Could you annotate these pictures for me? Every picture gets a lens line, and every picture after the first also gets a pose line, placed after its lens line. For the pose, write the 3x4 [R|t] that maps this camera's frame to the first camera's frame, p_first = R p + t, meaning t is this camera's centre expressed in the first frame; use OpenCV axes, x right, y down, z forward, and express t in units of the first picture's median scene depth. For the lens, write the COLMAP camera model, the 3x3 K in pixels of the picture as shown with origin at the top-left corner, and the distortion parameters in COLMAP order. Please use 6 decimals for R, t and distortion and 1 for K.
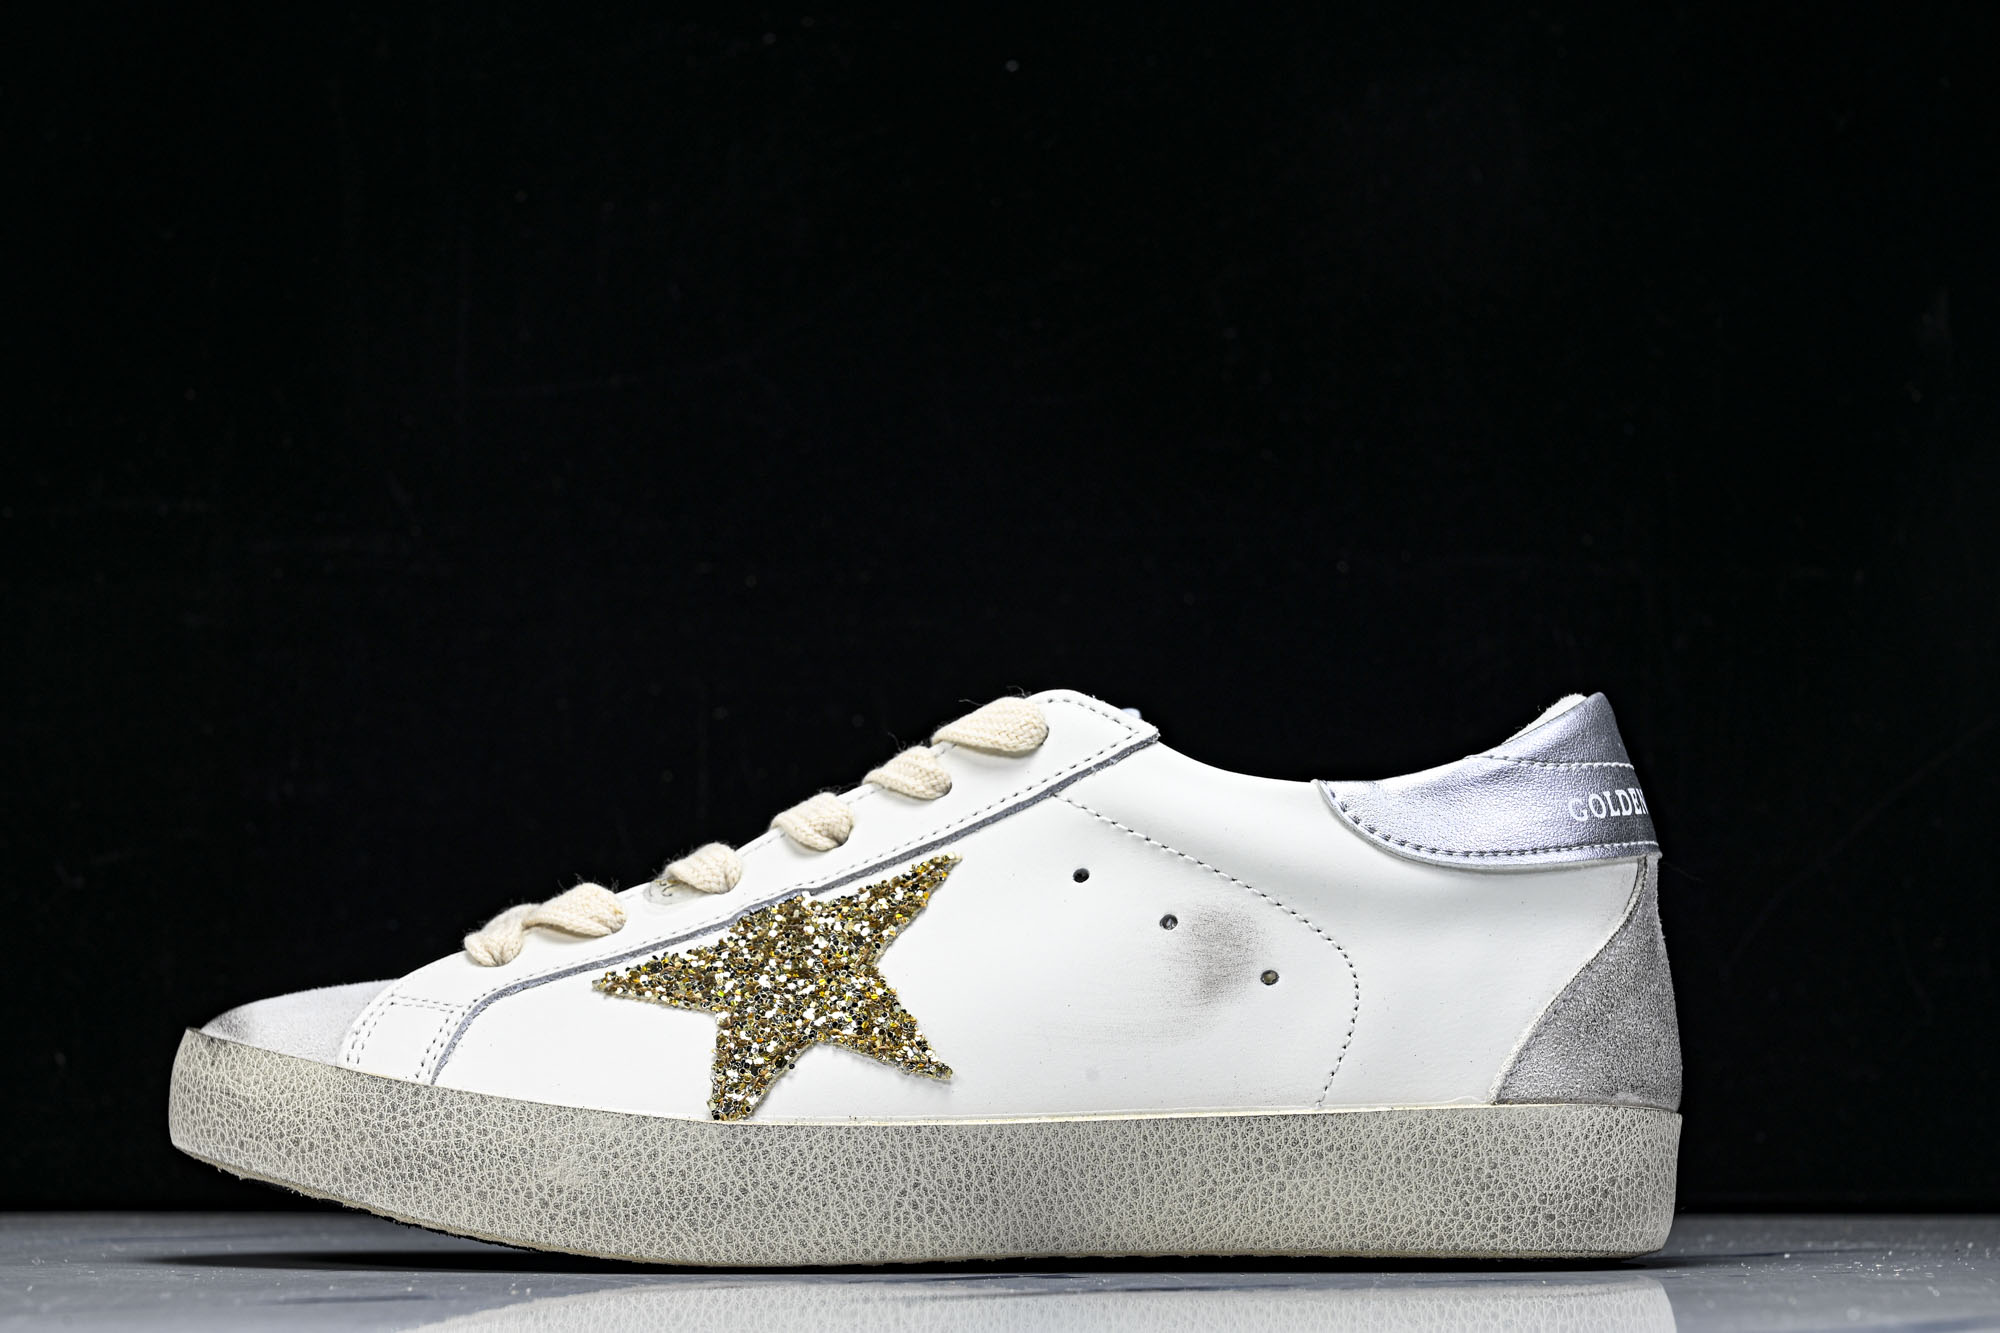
lens RADIAL K [[3733.9, 0, 1009.6], [0, 3733.9, 669.7], [0, 0, 1]] dist [-0.116840, 0.000000]
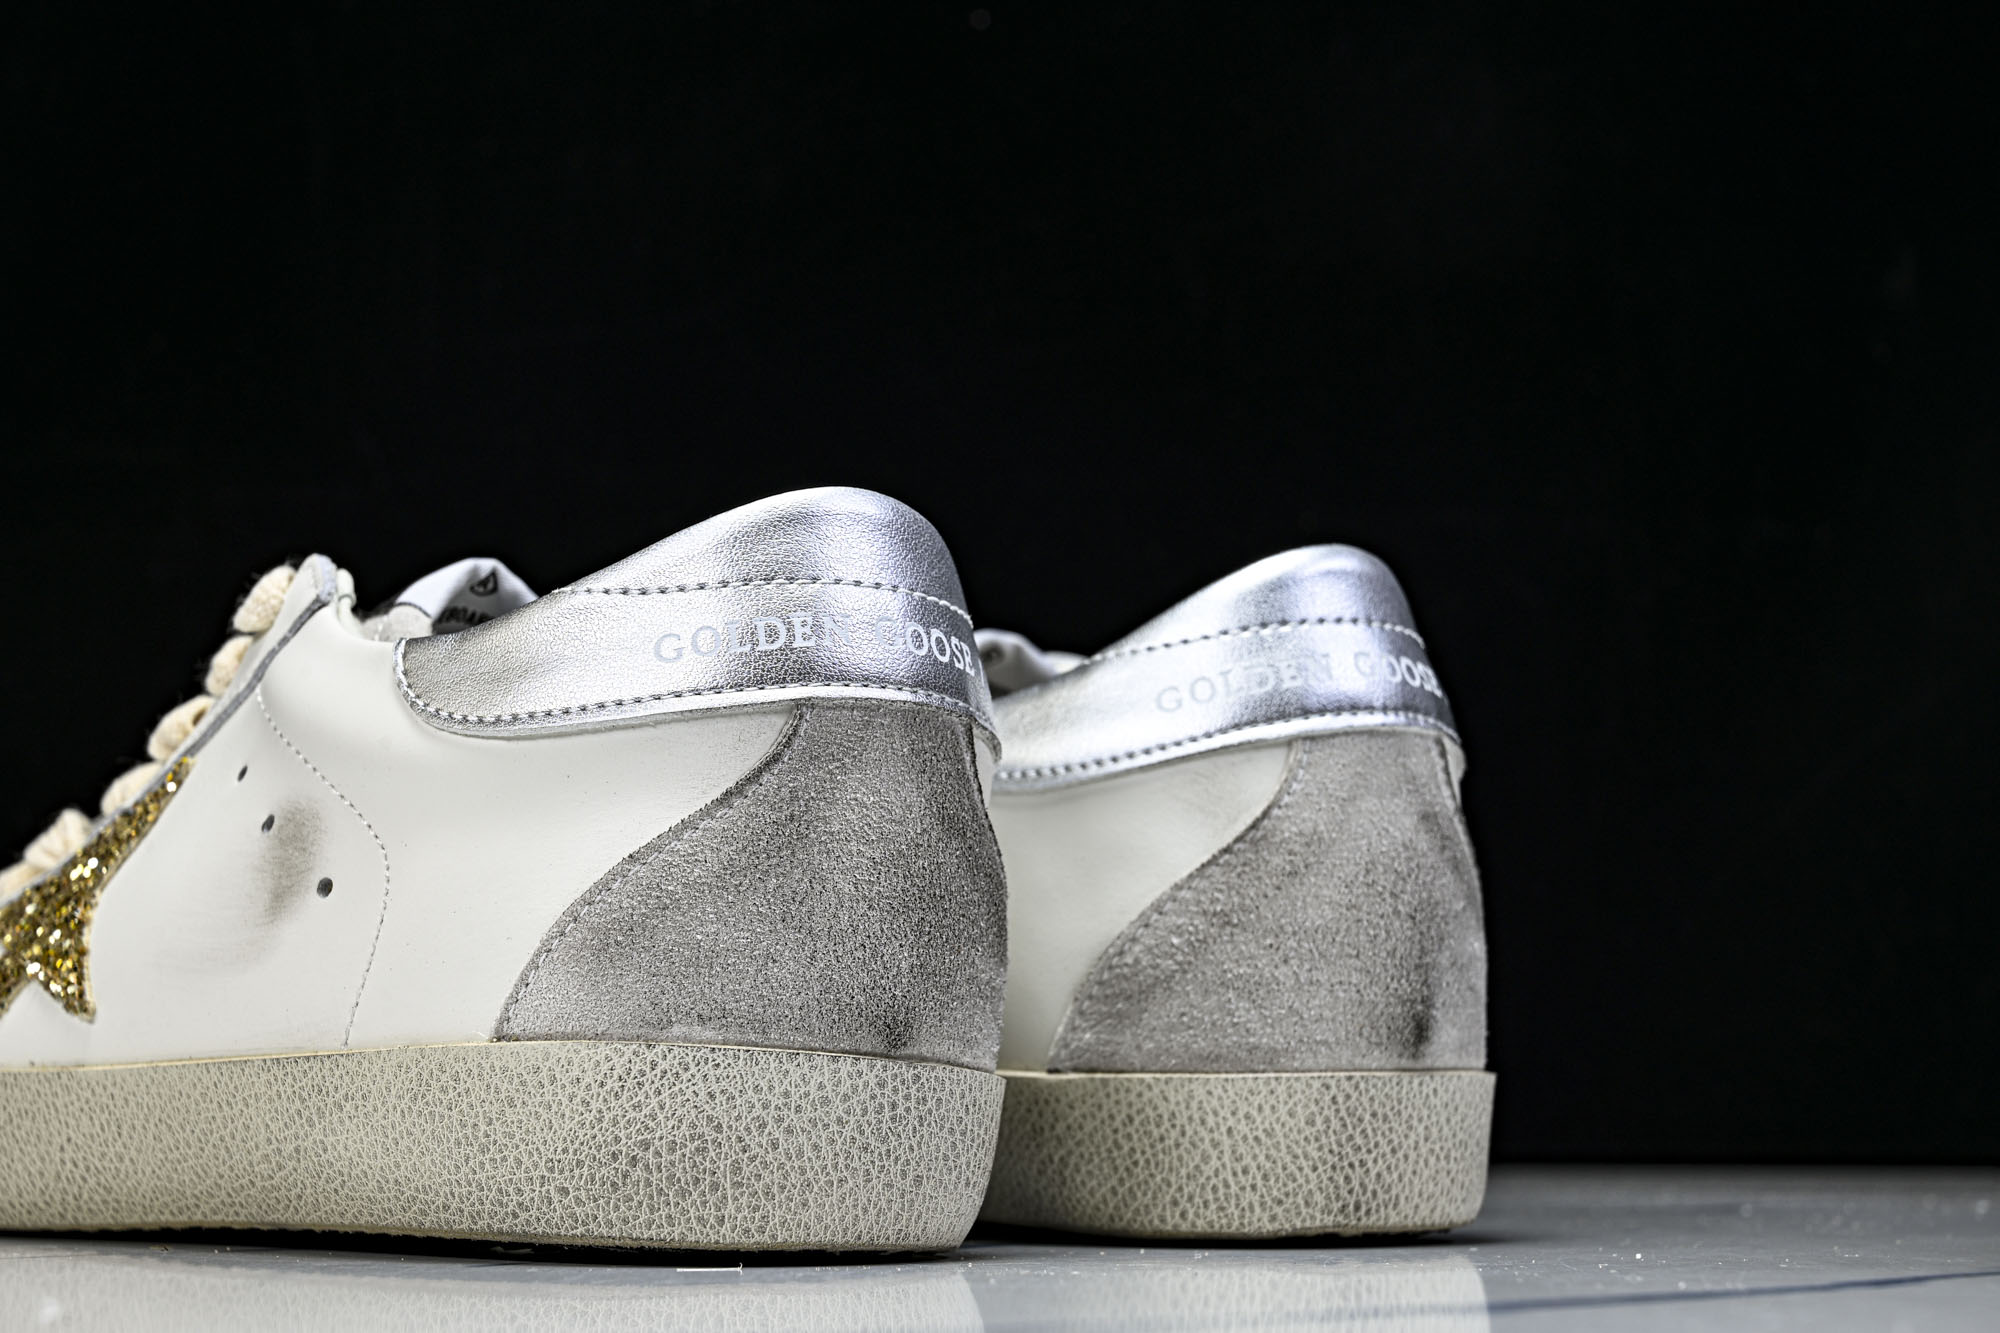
lens RADIAL K [[3733.9, 0, 998.5], [0, 3733.9, 670.2], [0, 0, 1]] dist [-0.116840, 0.000000]
pose [[0.726669, -0.081453, -0.682142, 0.715603], [0.080800, 0.996188, -0.032879, 0.072901], [0.682220, -0.031225, 0.730480, 0.504586]]
